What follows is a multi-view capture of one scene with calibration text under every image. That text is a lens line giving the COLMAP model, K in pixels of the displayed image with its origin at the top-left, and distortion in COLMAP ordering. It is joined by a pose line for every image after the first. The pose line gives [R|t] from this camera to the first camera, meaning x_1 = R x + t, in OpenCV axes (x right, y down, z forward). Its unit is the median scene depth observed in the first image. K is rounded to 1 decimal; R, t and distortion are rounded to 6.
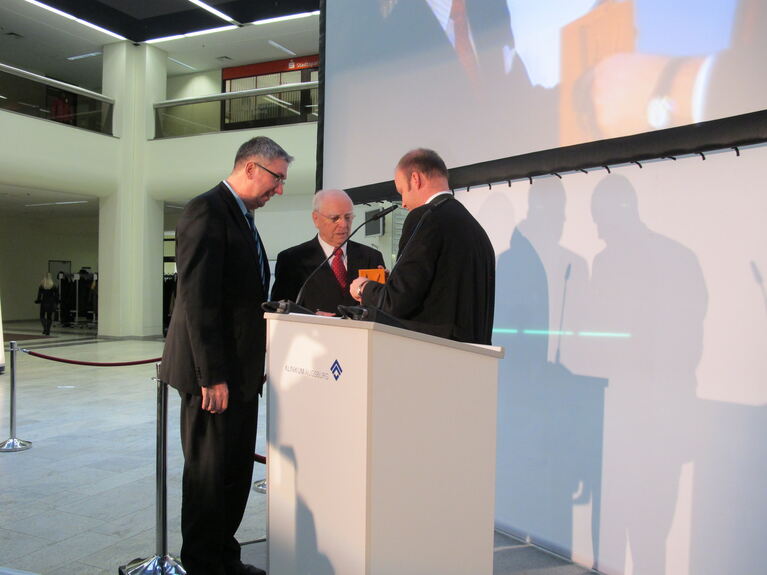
lens RADIAL K [[708.6, 0, 390.8], [0, 708.6, 289.8], [0, 0, 1]] dist [-0.095251, 0.000000]
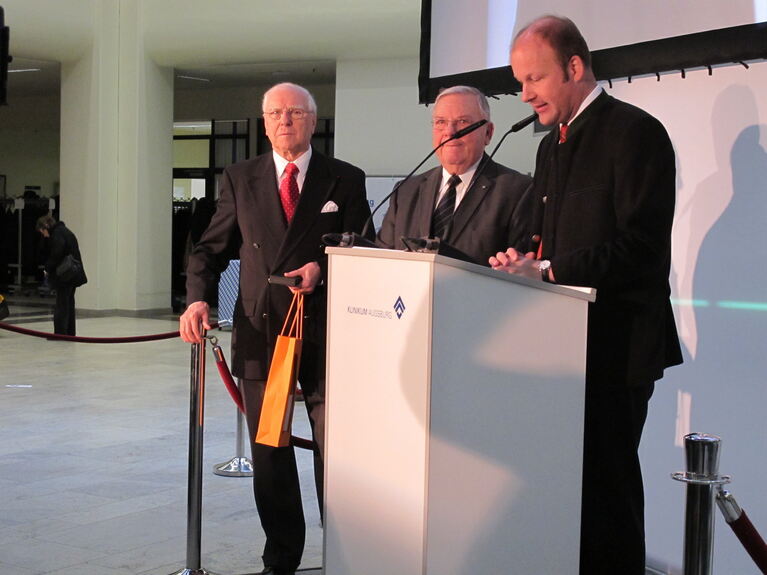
lens RADIAL K [[1365.1, 0, 388.1], [0, 1365.1, 281.8], [0, 0, 1]] dist [-0.038238, 0.000000]
pose [[0.988212, 0.015031, -0.152354, 0.054032], [-0.009498, 0.999271, 0.036980, 0.004537], [0.152799, -0.035096, 0.987634, -0.227781]]
